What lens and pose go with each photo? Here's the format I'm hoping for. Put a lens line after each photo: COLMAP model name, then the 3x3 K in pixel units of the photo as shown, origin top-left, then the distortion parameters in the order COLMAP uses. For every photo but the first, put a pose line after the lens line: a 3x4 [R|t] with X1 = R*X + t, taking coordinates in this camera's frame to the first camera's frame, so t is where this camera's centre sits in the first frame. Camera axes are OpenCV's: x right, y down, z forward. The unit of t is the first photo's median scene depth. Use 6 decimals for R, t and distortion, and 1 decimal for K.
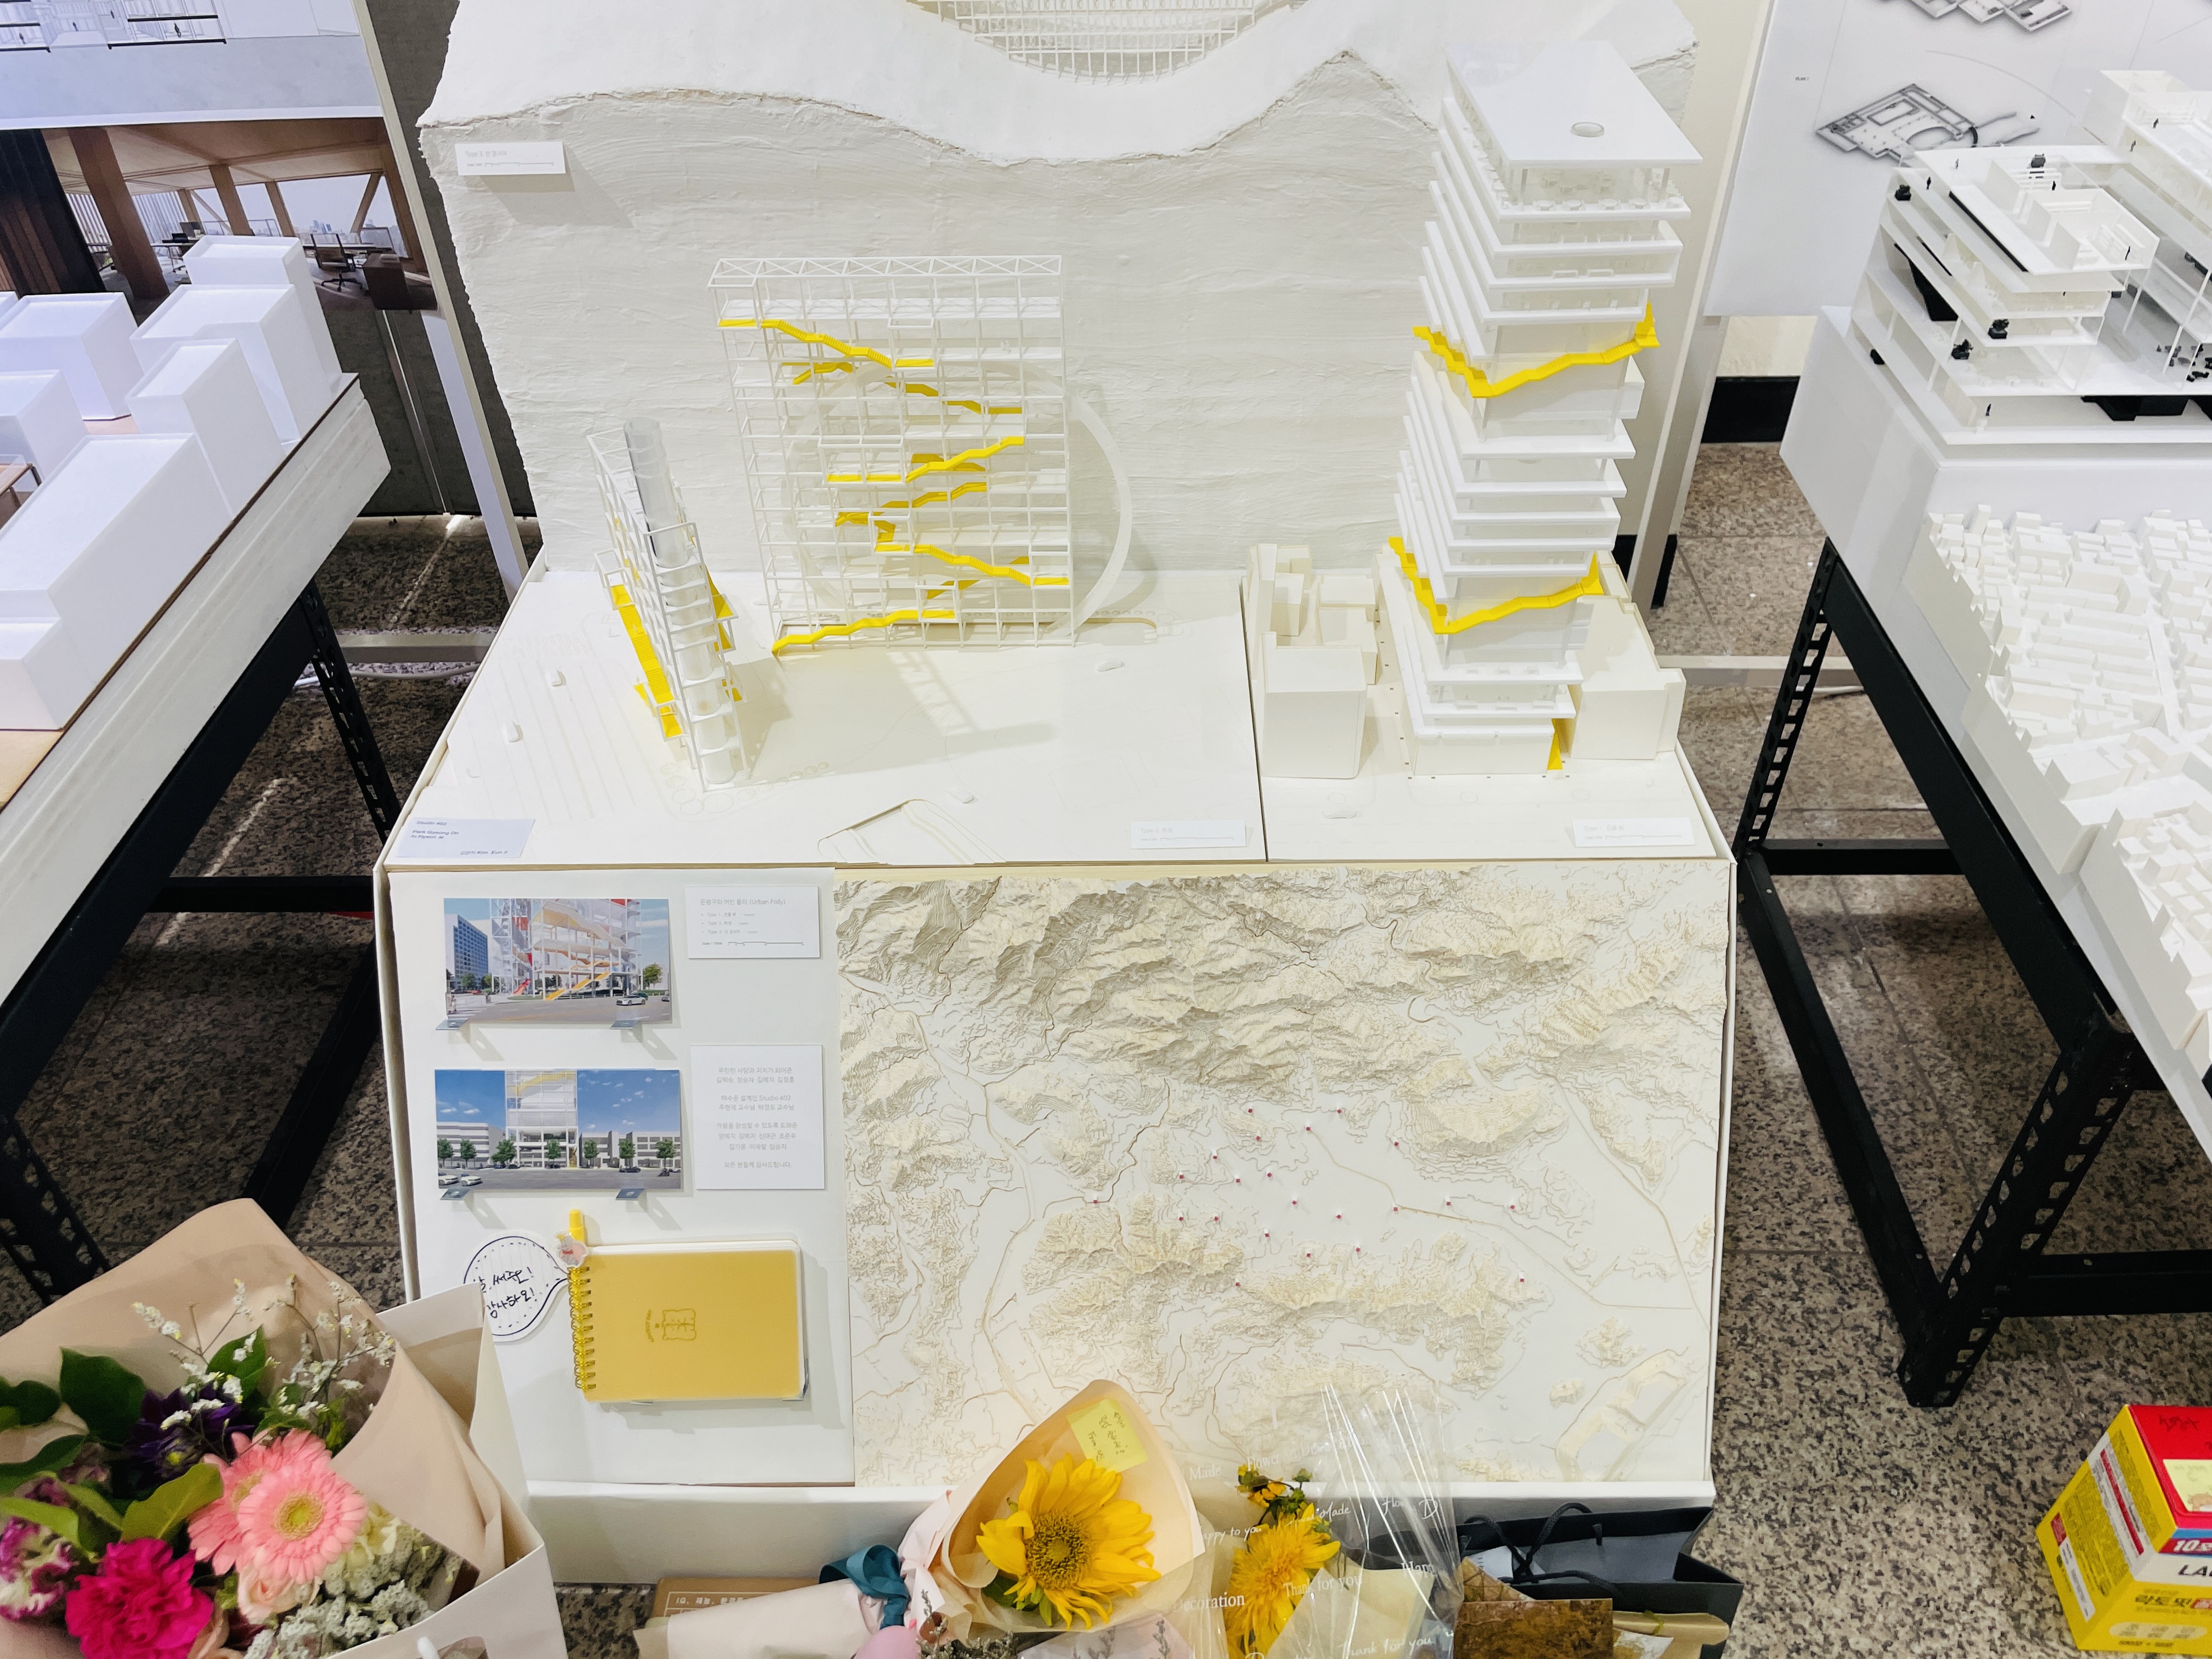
lens RADIAL K [[1658.5, 0, 1131.4], [0, 1658.5, 799.1], [0, 0, 1]] dist [0.091193, -0.116392]
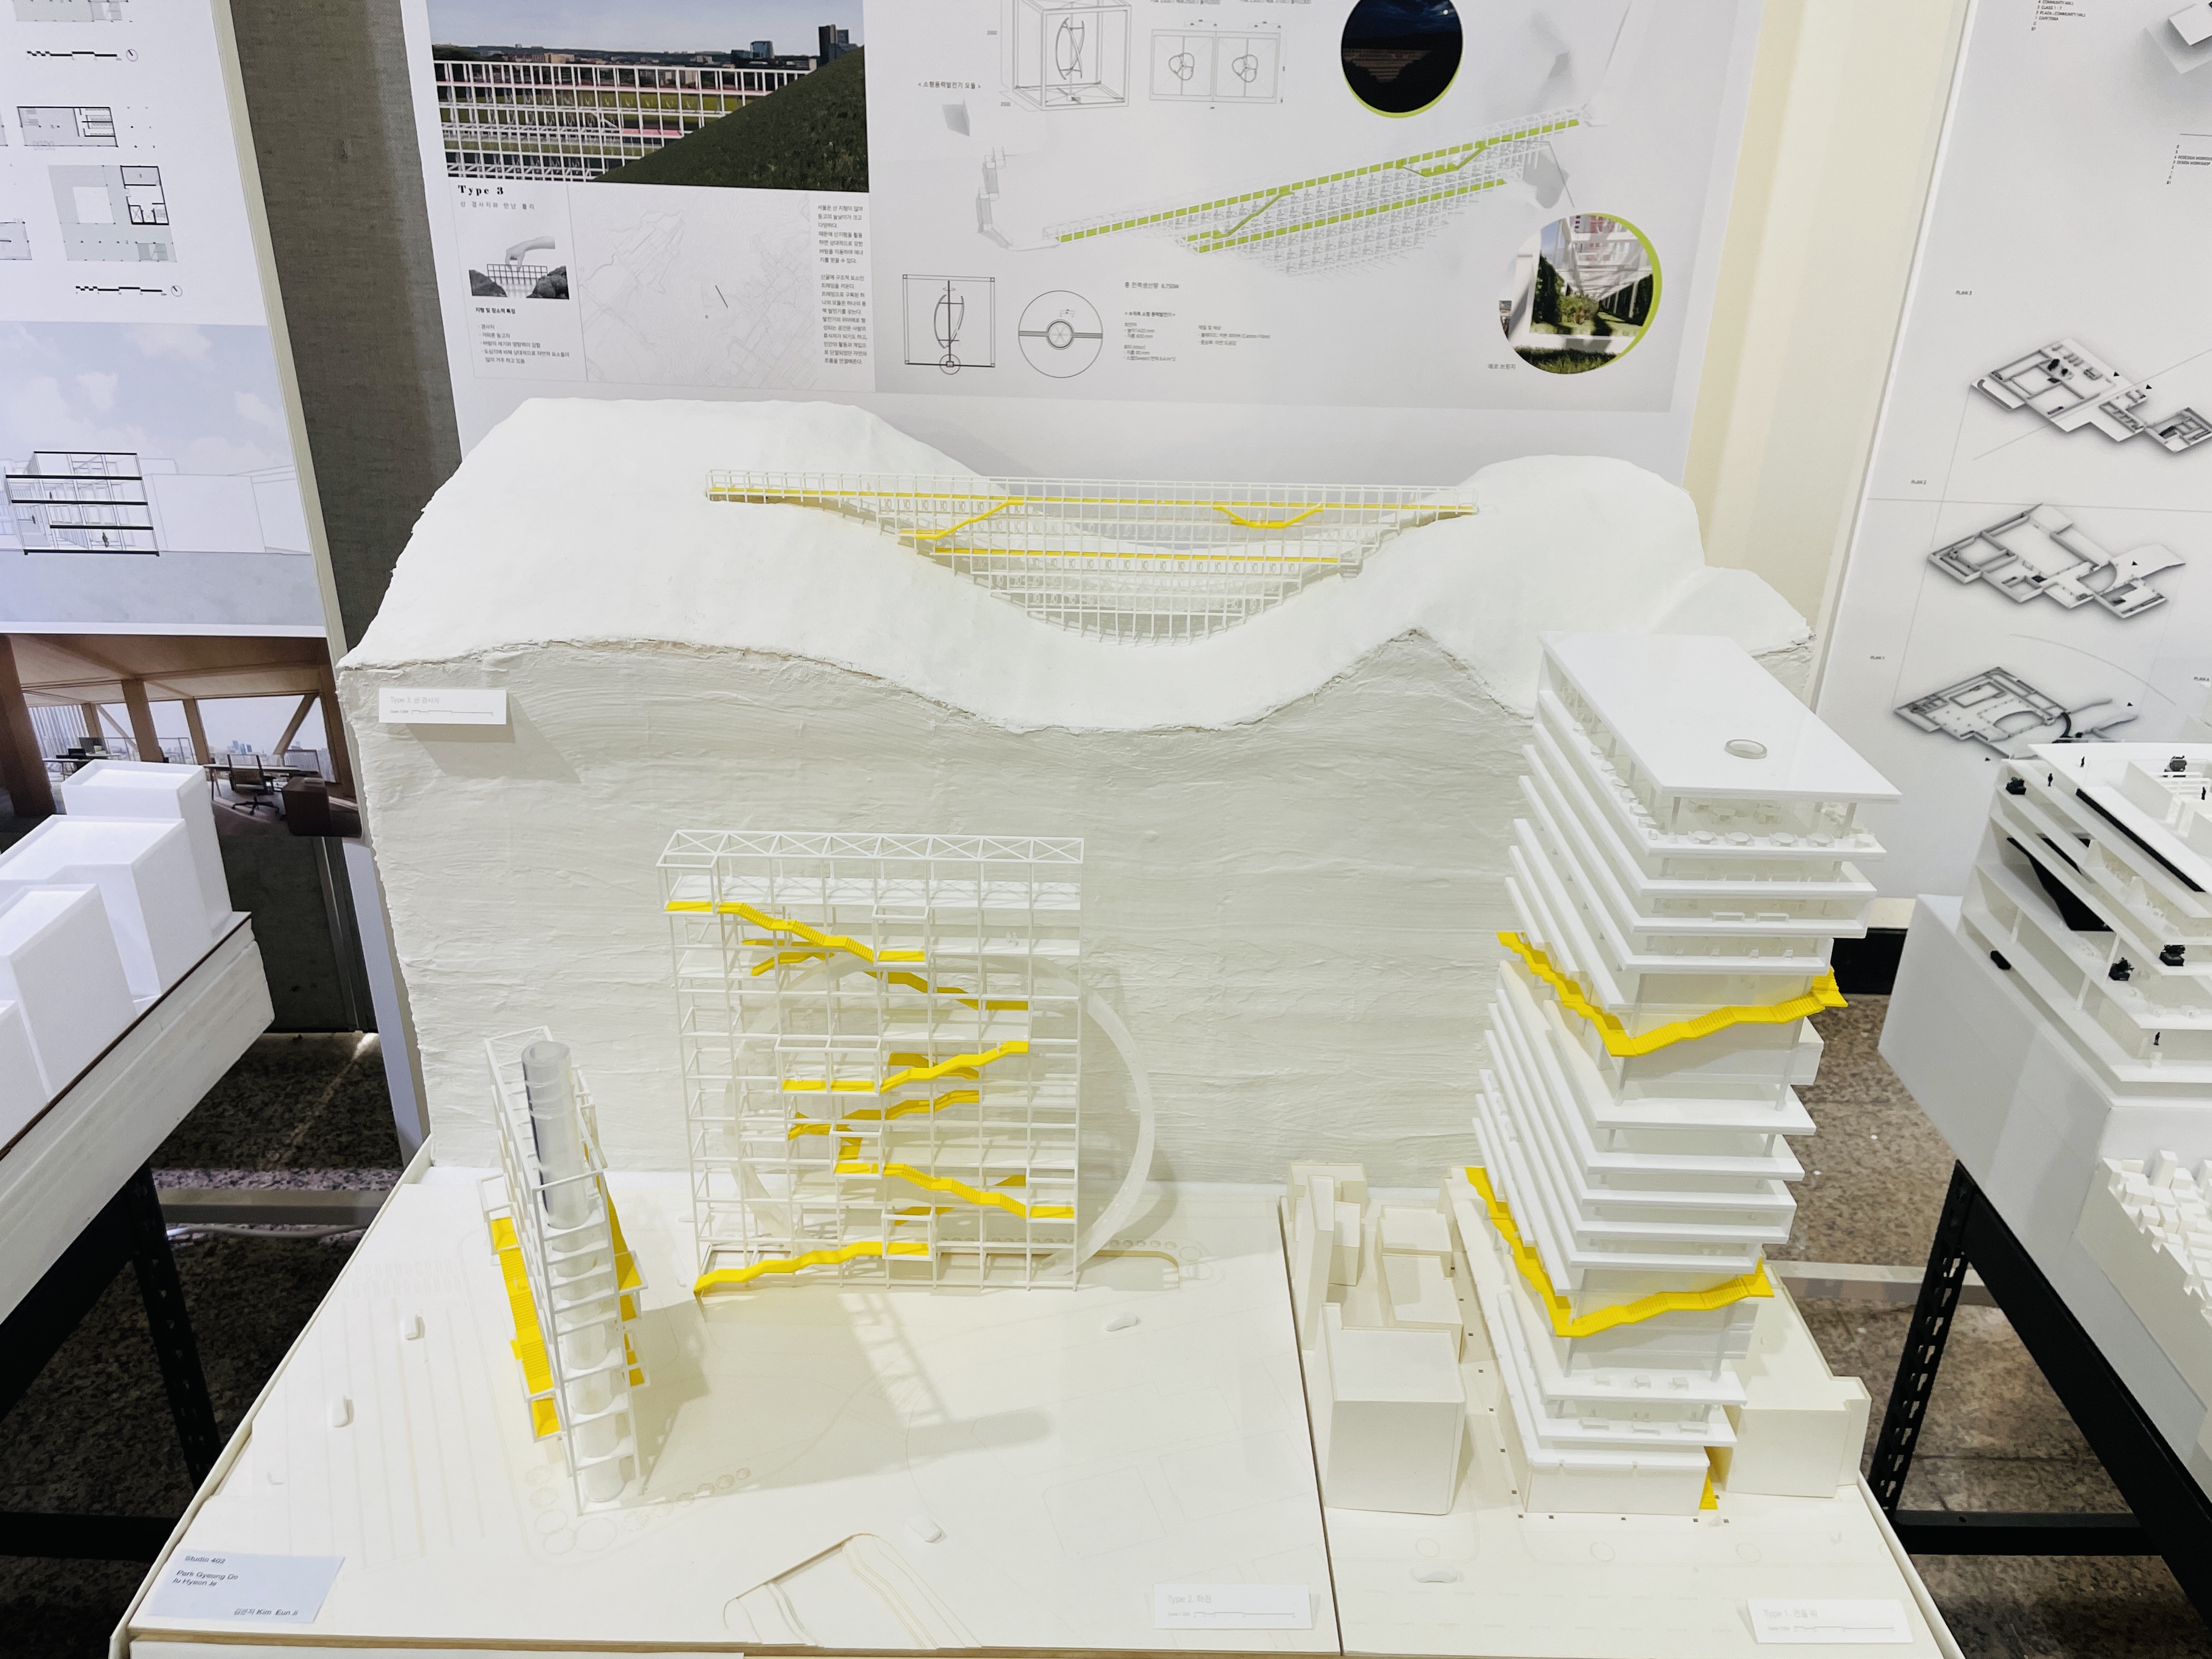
lens RADIAL K [[1675.2, 0, 1152.4], [0, 1675.2, 828.3], [0, 0, 1]] dist [0.100055, -0.130011]
pose [[0.999064, 0.031410, 0.029728, -0.029601], [-0.022686, 0.965848, -0.258114, -0.101369], [-0.036820, 0.257198, 0.965657, 0.161020]]
